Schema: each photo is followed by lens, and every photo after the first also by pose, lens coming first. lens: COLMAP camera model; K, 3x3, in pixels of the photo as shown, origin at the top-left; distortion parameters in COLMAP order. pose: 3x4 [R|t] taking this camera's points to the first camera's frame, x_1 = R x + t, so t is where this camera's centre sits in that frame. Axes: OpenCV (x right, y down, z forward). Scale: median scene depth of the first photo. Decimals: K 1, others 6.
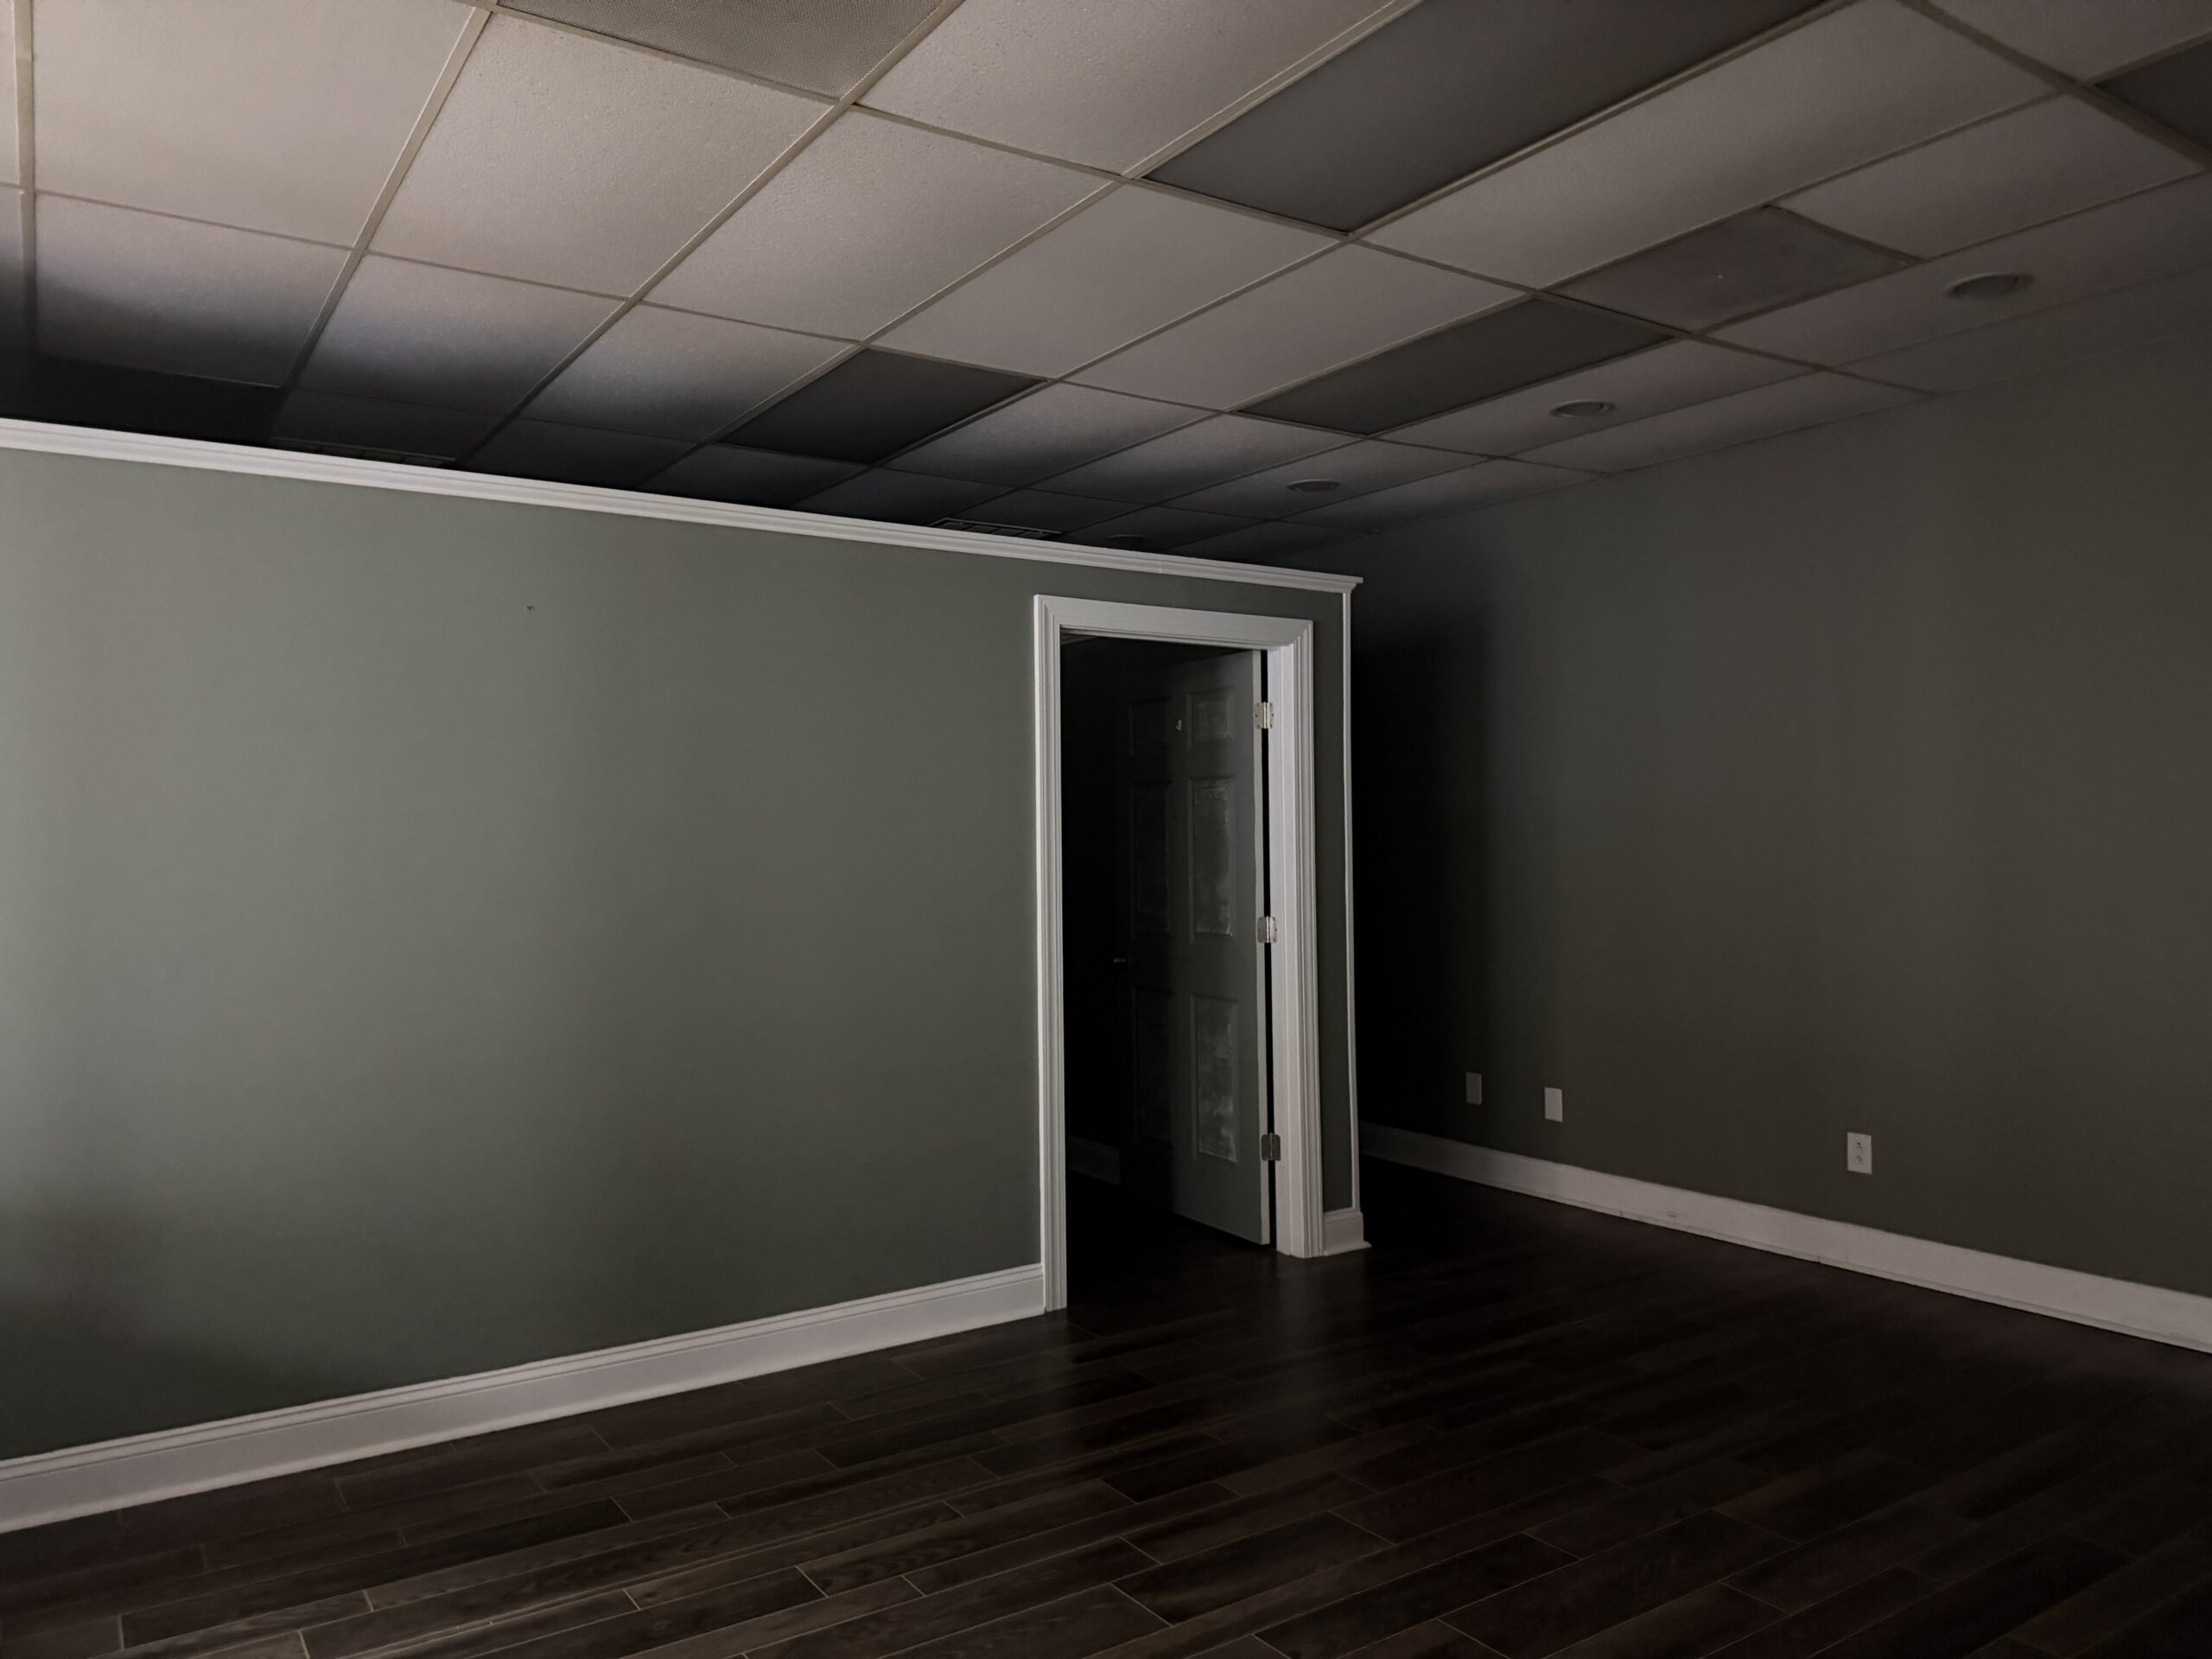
lens RADIAL K [[1559.7, 0, 1106.6], [0, 1559.7, 827.2], [0, 0, 1]] dist [0.019499, -0.000010]
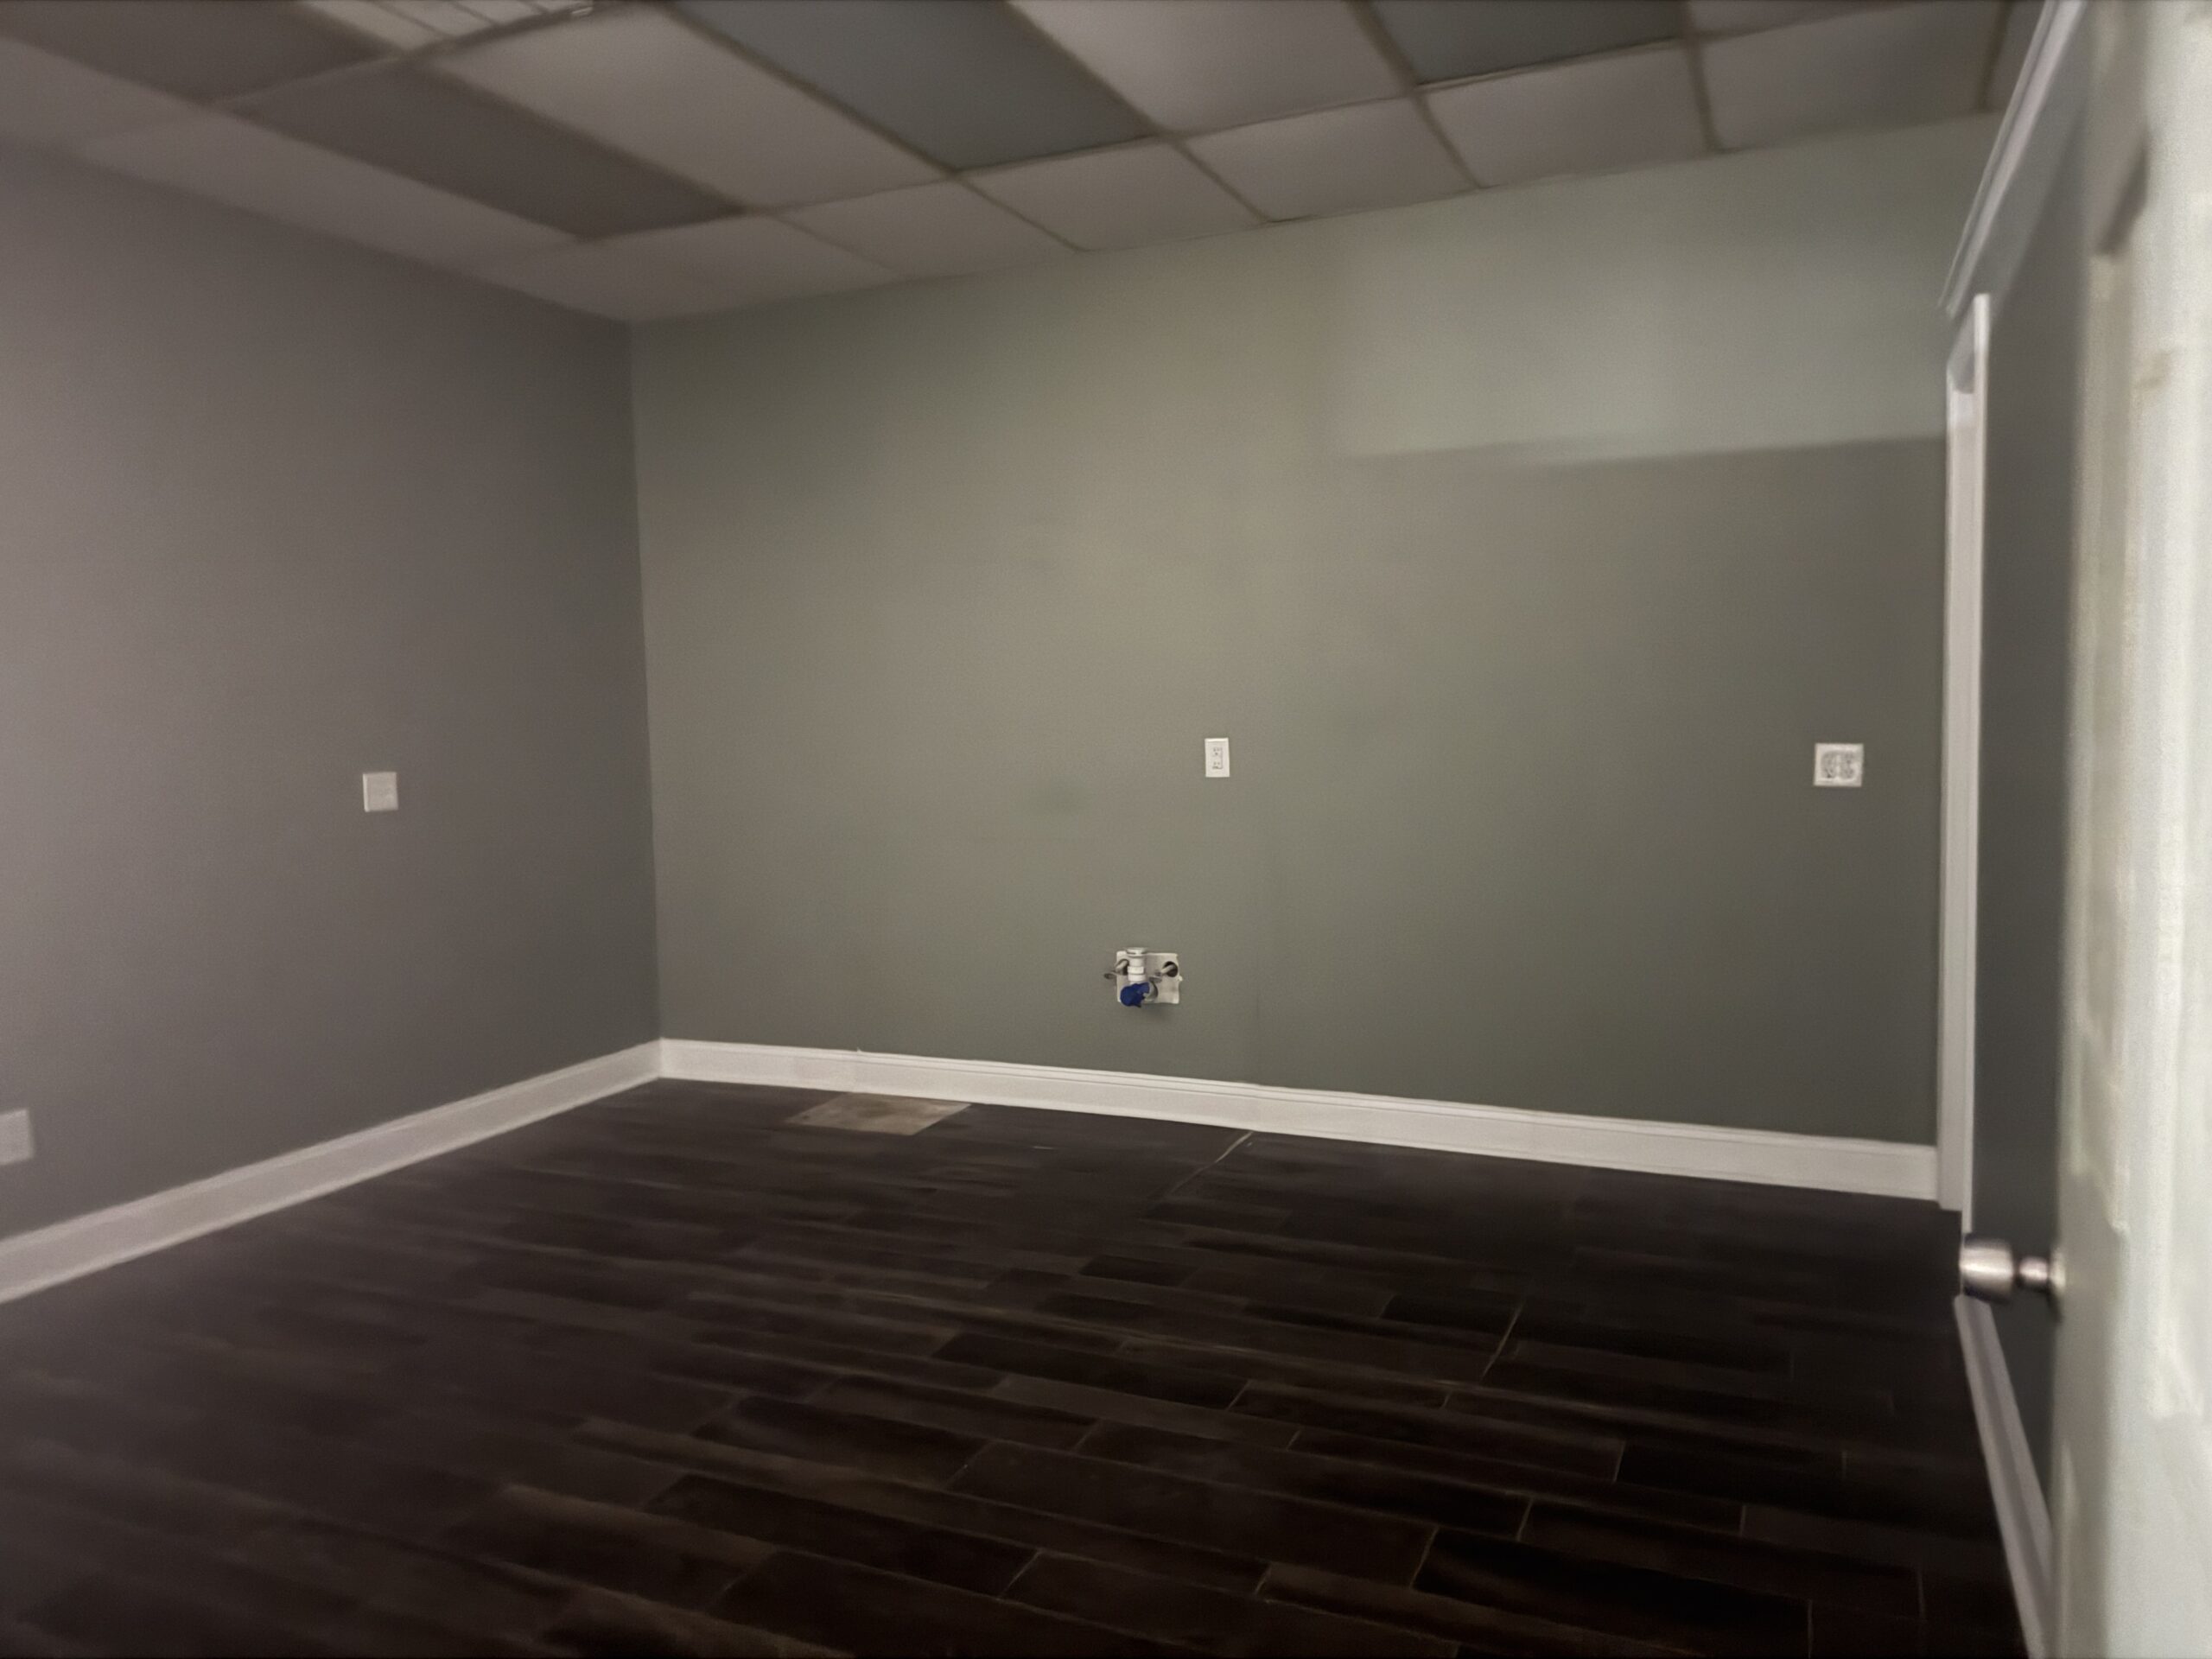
lens RADIAL K [[1559.7, 0, 1111.7], [0, 1559.7, 823.5], [0, 0, 1]] dist [0.019499, -0.000010]
pose [[0.526780, 0.067721, -0.847300, 0.639746], [0.032206, 0.994515, 0.099511, -0.000311], [0.849391, -0.079709, 0.521710, 0.434784]]
